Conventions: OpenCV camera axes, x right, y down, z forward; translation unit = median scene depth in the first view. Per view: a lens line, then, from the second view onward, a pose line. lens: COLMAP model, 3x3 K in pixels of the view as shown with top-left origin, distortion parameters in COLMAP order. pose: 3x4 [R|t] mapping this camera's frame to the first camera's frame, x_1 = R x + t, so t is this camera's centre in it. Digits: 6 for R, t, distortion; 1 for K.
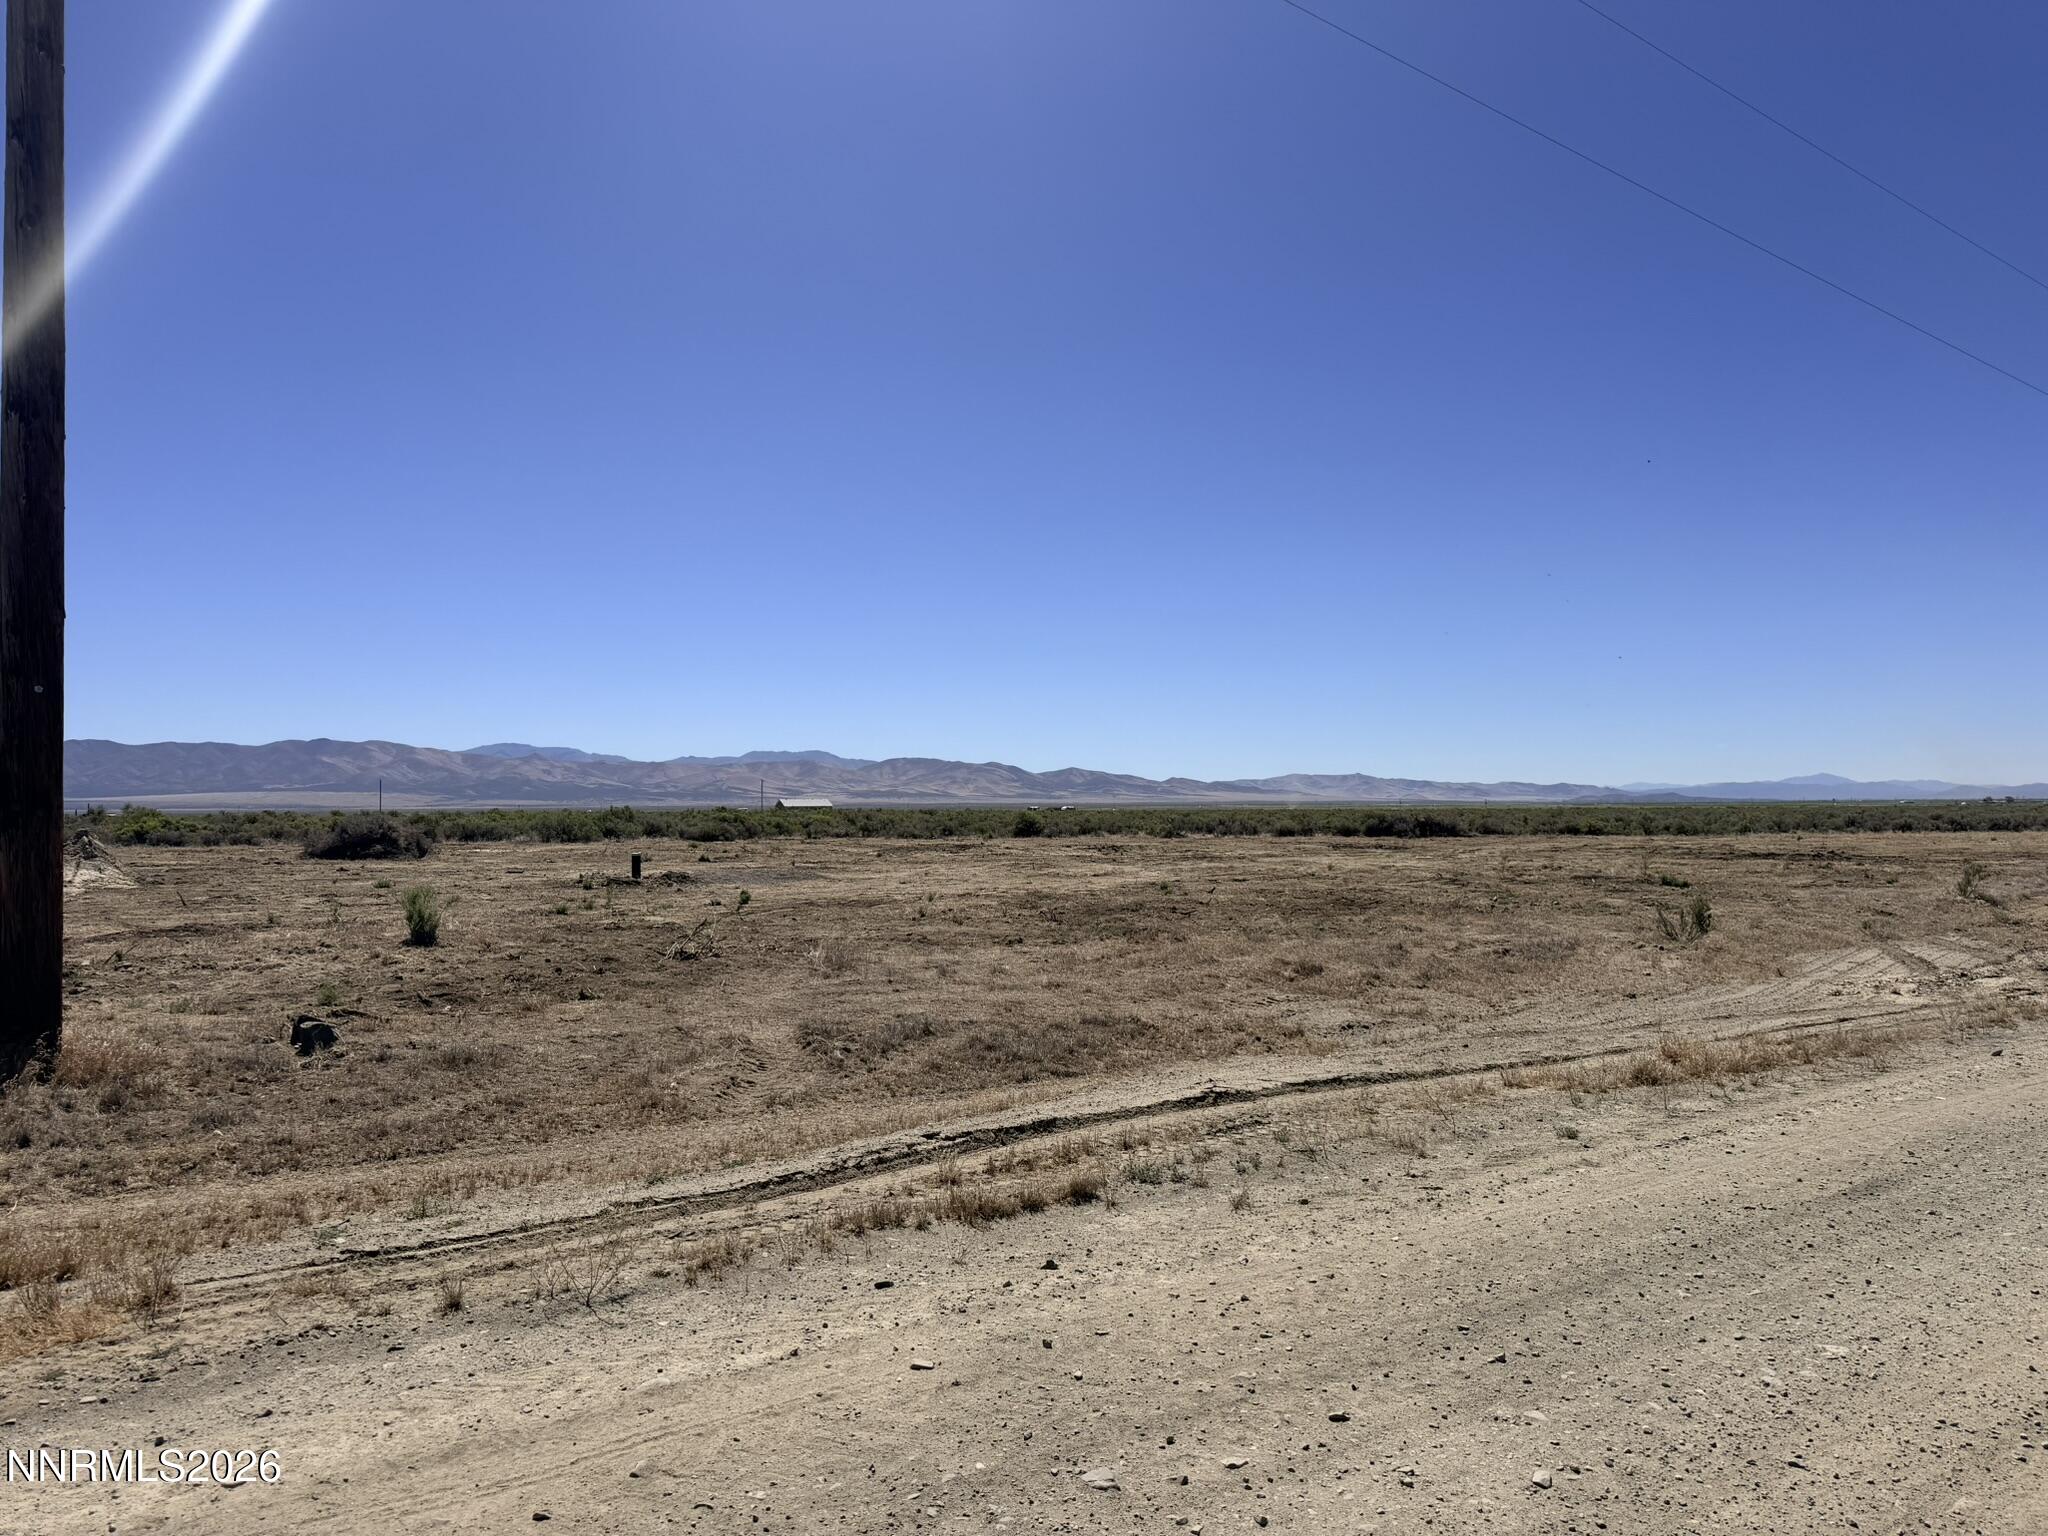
lens RADIAL K [[1469.6, 0, 1024.0], [0, 1469.6, 768.0], [0, 0, 1]] dist [0.164342, -0.340315]
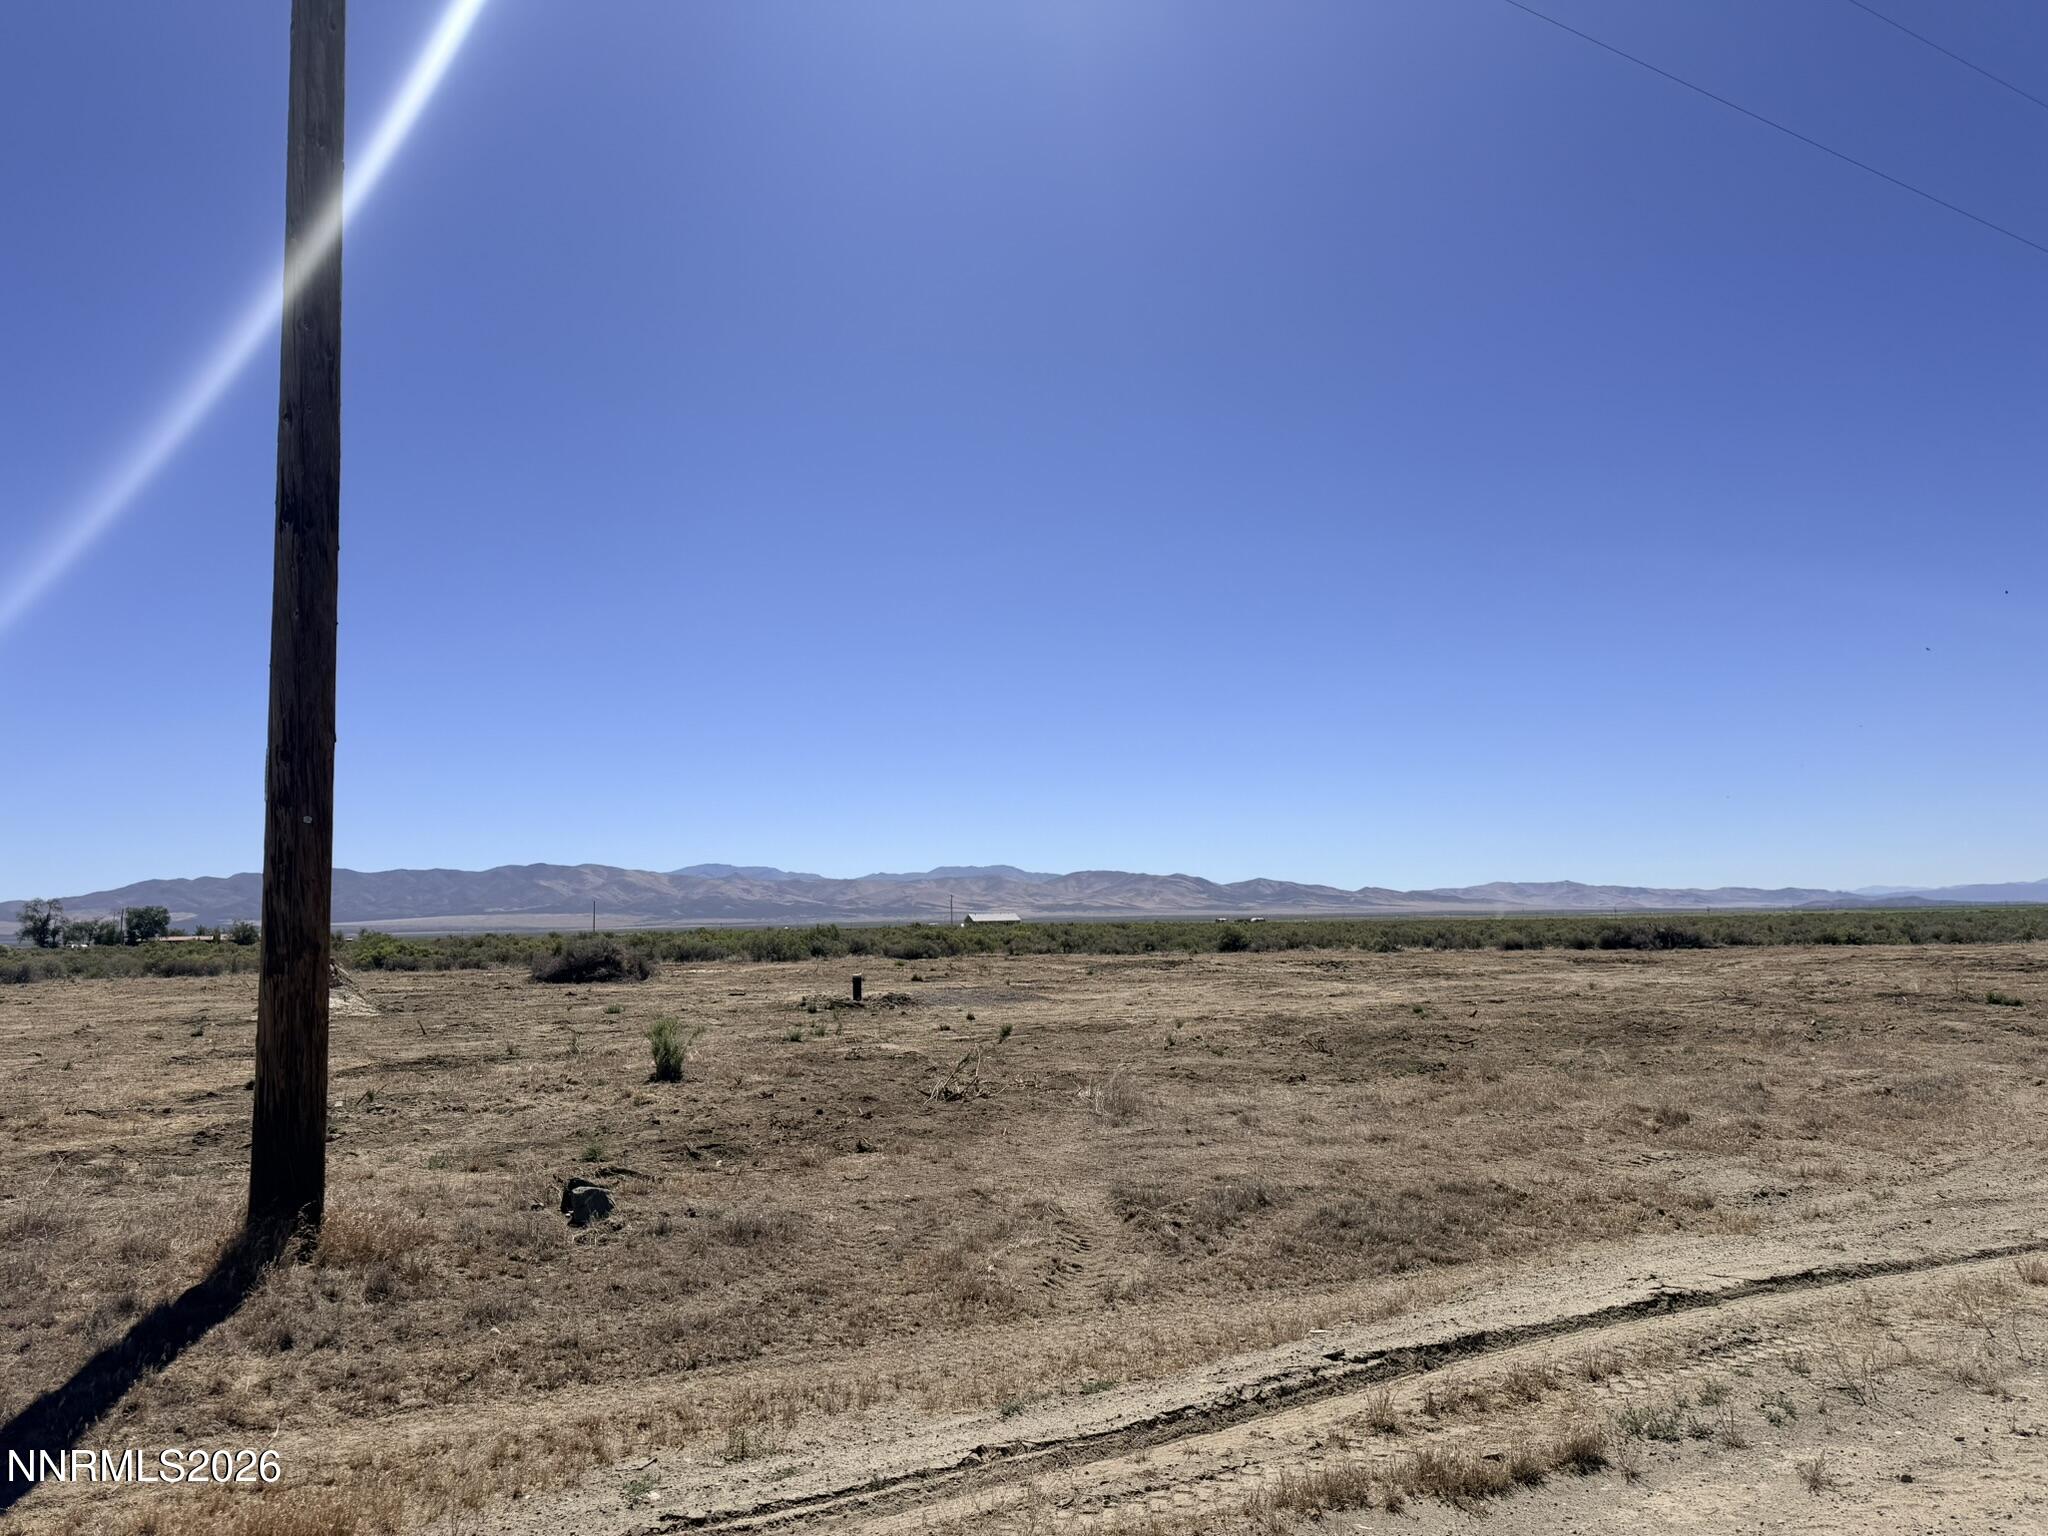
lens RADIAL K [[1469.6, 0, 1024.0], [0, 1469.6, 768.0], [0, 0, 1]] dist [0.164342, -0.340315]
pose [[0.992176, -0.025135, -0.122294, -0.021232], [0.015750, 0.996898, -0.077112, -0.001190], [0.123853, 0.074583, 0.989494, 0.028135]]
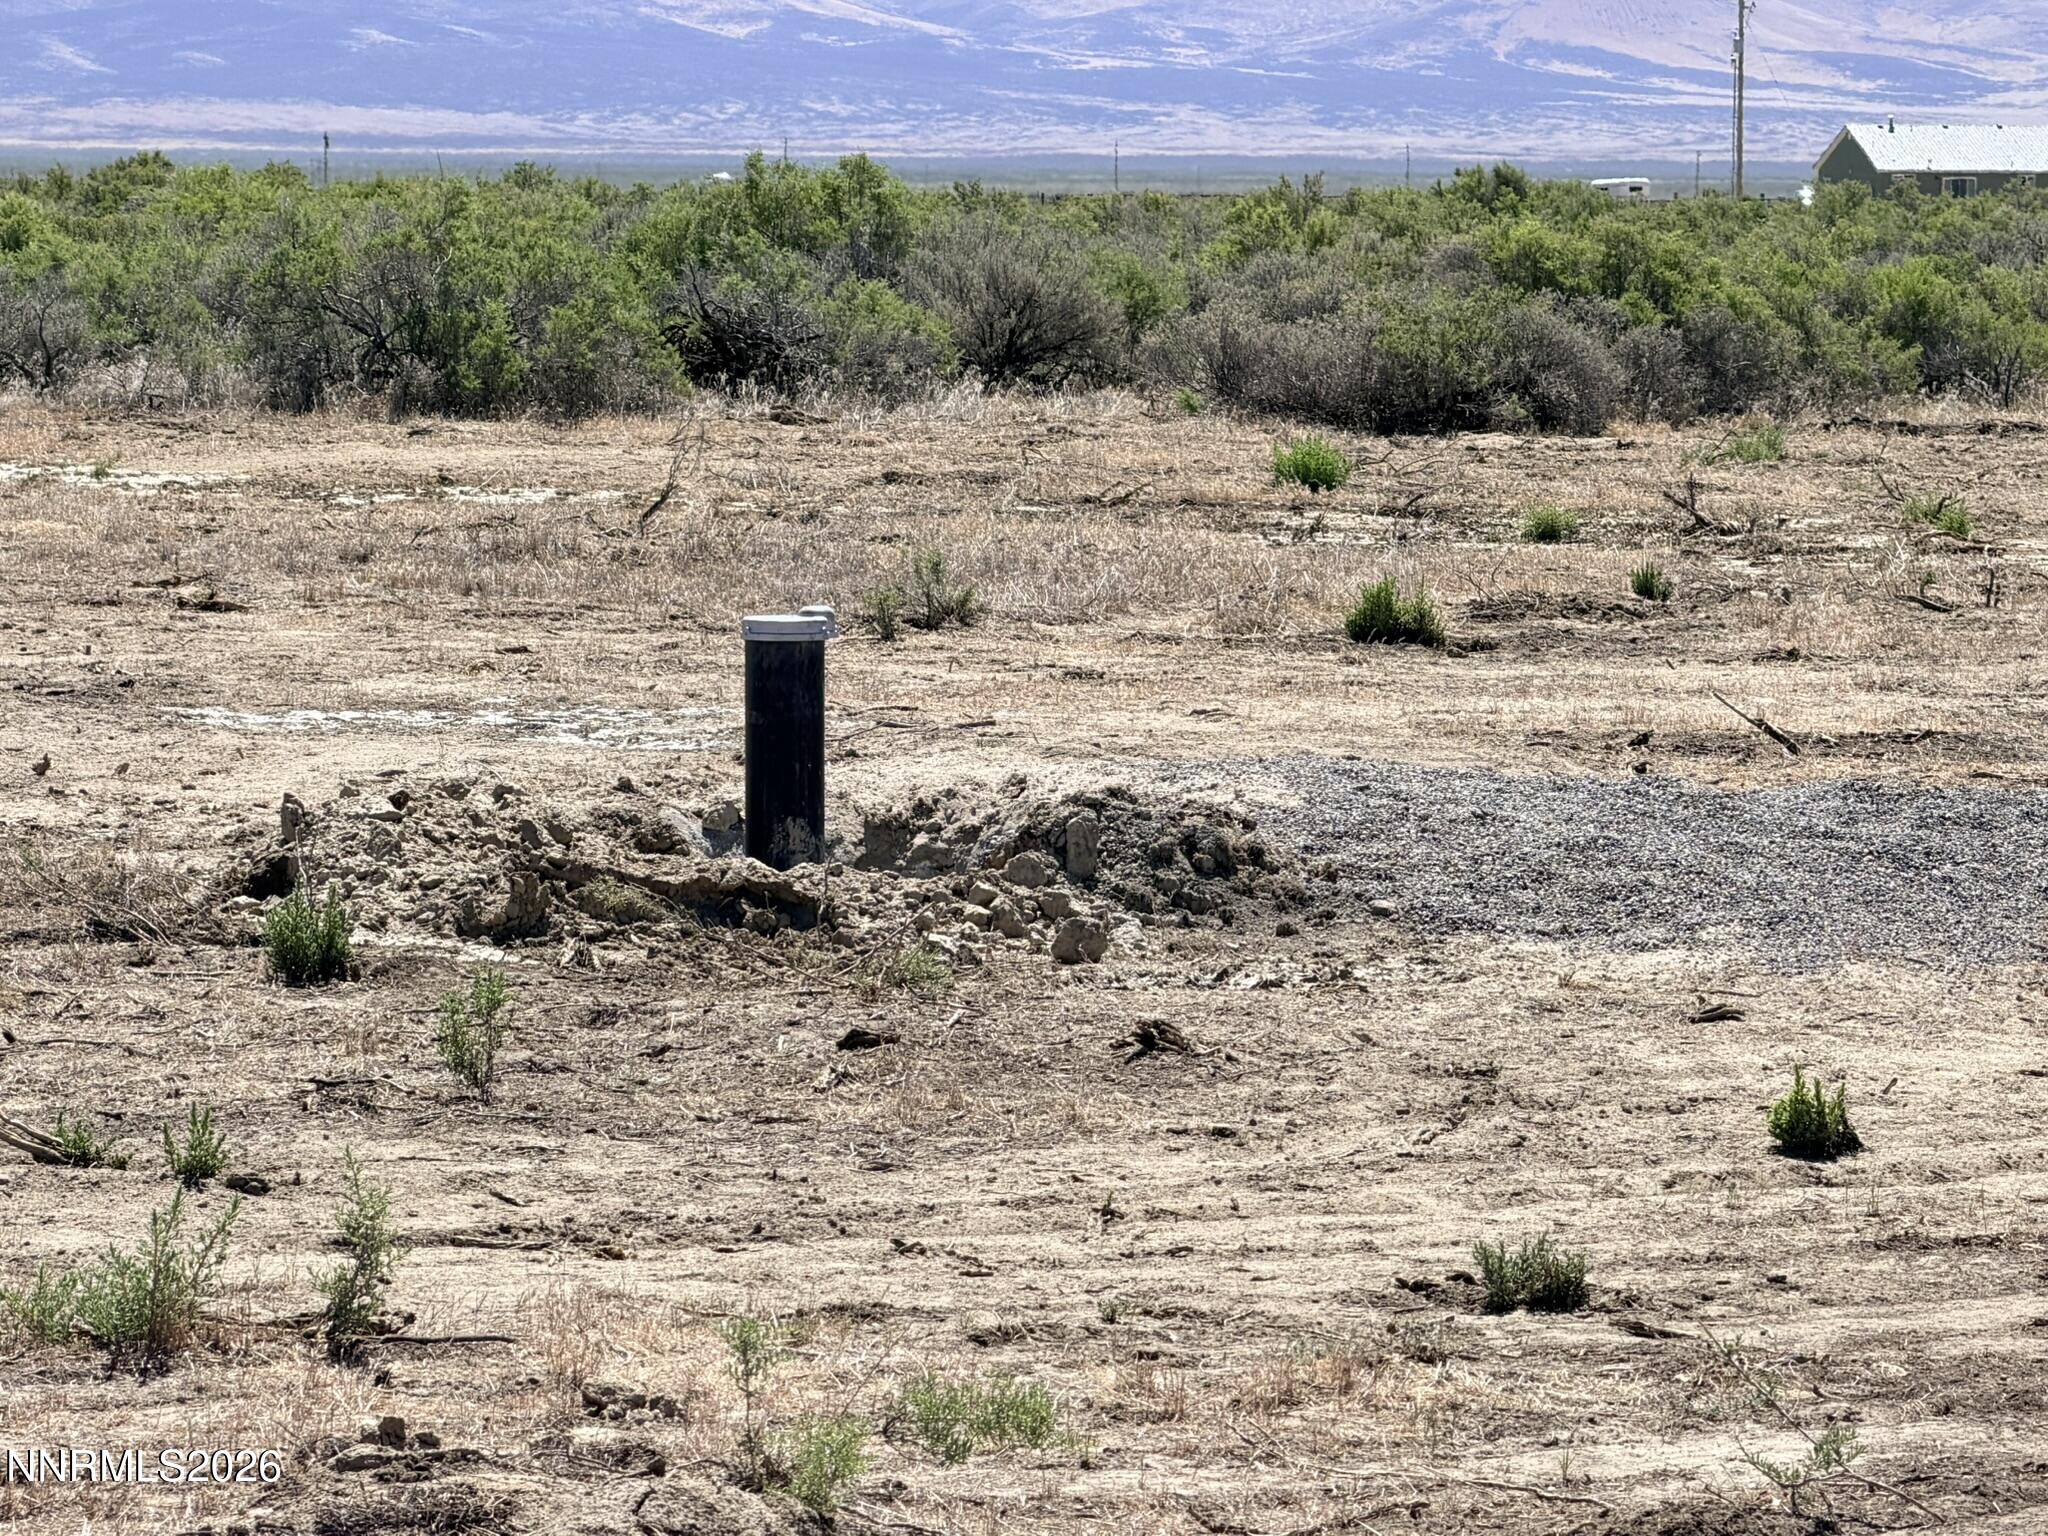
lens RADIAL K [[9061.2, 0, 1024.0], [0, 9061.2, 768.0], [0, 0, 1]] dist [0.075313, 7.172808]
pose [[0.968235, 0.031179, -0.248090, -0.060205], [-0.008398, 0.995690, 0.092362, 0.005687], [0.249900, -0.087344, 0.964324, 0.273126]]
